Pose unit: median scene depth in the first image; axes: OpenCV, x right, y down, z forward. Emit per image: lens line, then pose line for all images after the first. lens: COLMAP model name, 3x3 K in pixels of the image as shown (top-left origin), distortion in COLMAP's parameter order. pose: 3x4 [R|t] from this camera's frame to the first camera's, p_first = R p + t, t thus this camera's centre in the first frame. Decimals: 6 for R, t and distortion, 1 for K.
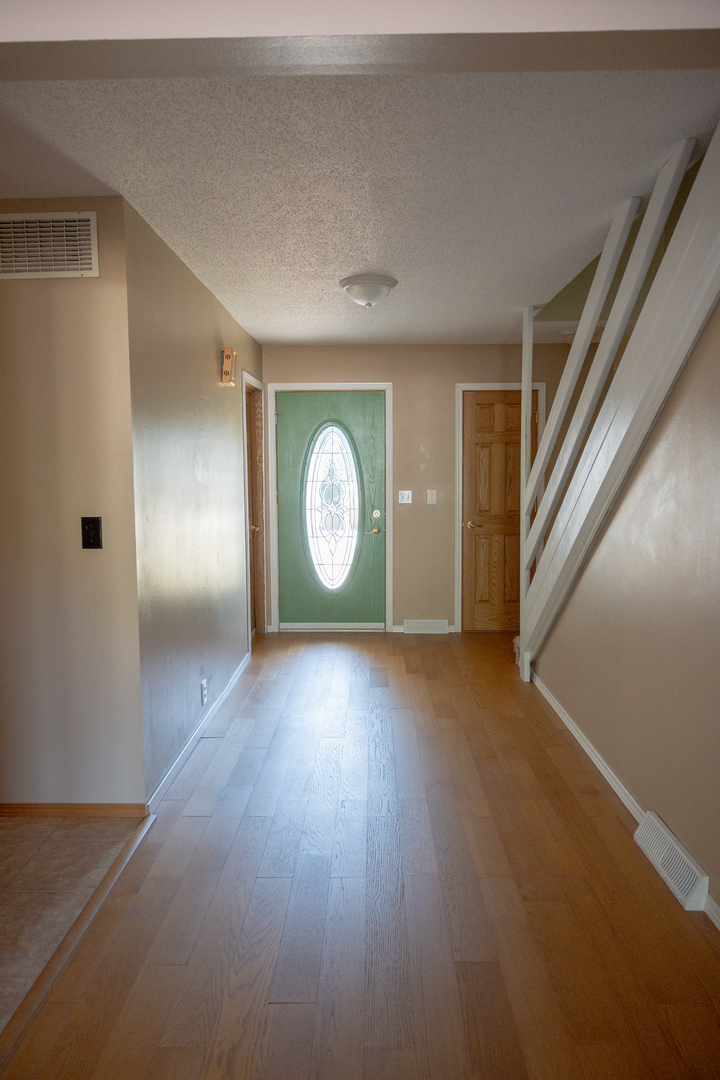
lens RADIAL K [[732.0, 0, 360.0], [0, 732.0, 540.0], [0, 0, 1]] dist [0.003311, 0.002107]
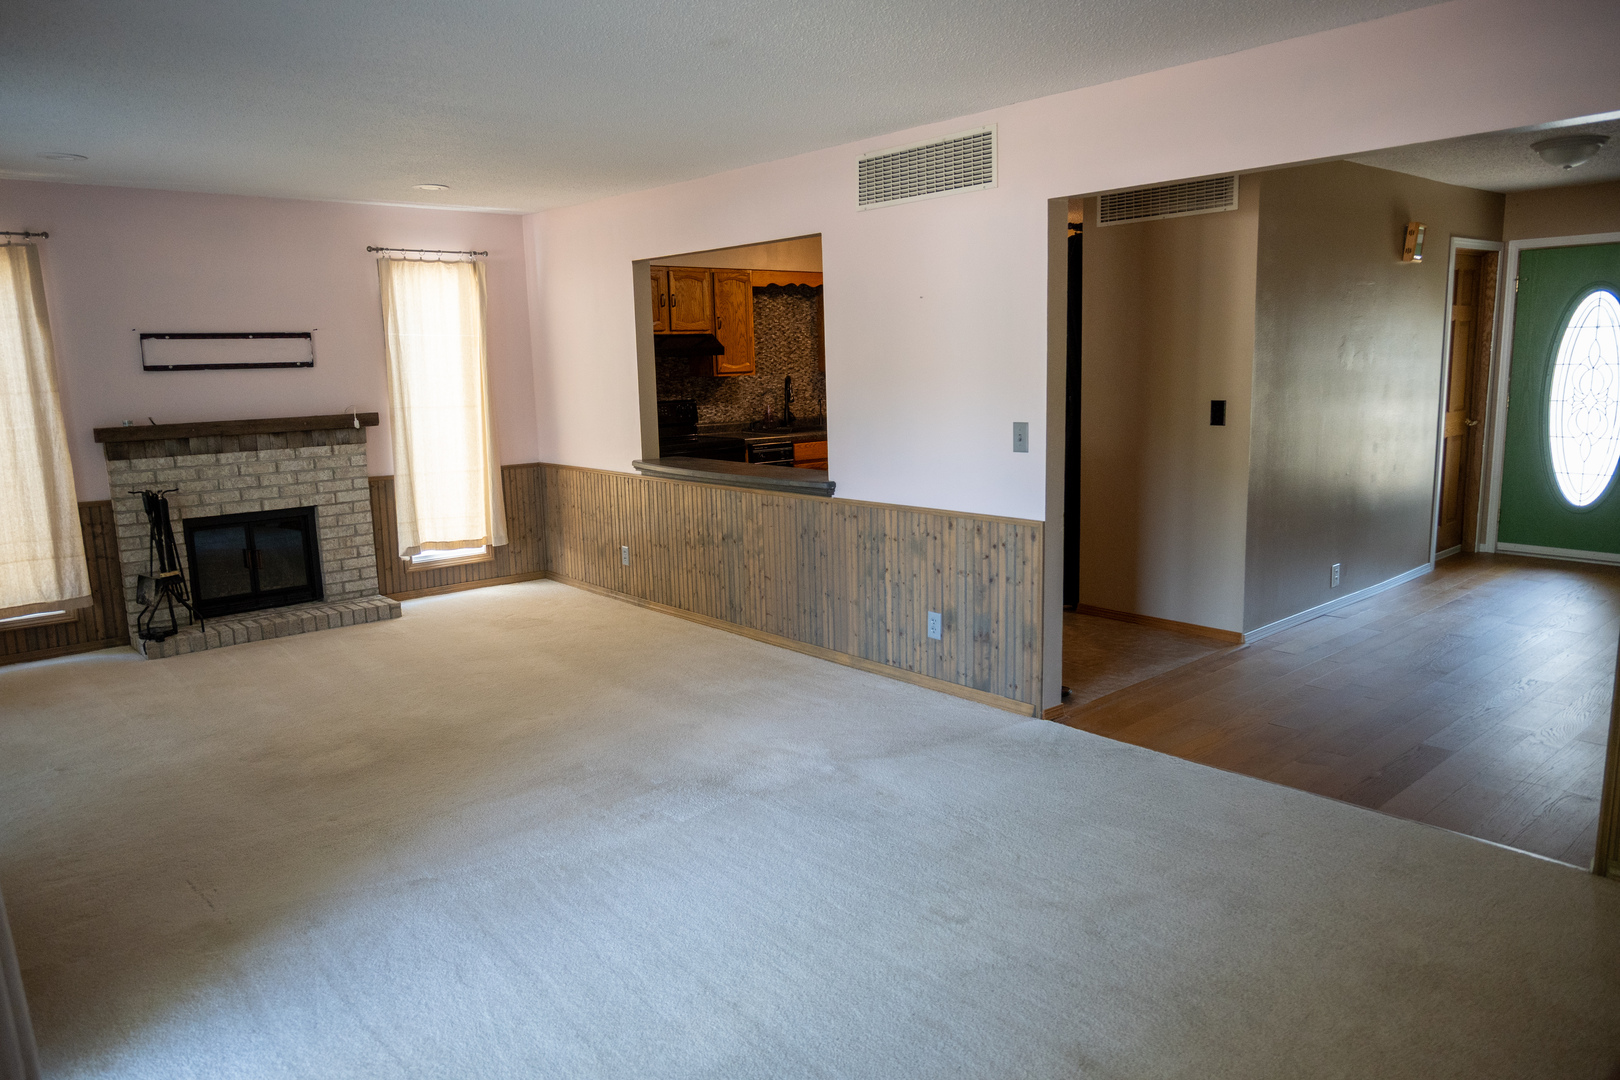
lens RADIAL K [[1114.7, 0, 799.0], [0, 1114.7, 550.7], [0, 0, 1]] dist [0.009340, 0.006342]
pose [[0.673531, 0.115118, -0.730139, 0.338553], [-0.047614, 0.992503, 0.112562, 0.025631], [0.737624, -0.041049, 0.673963, -0.492147]]
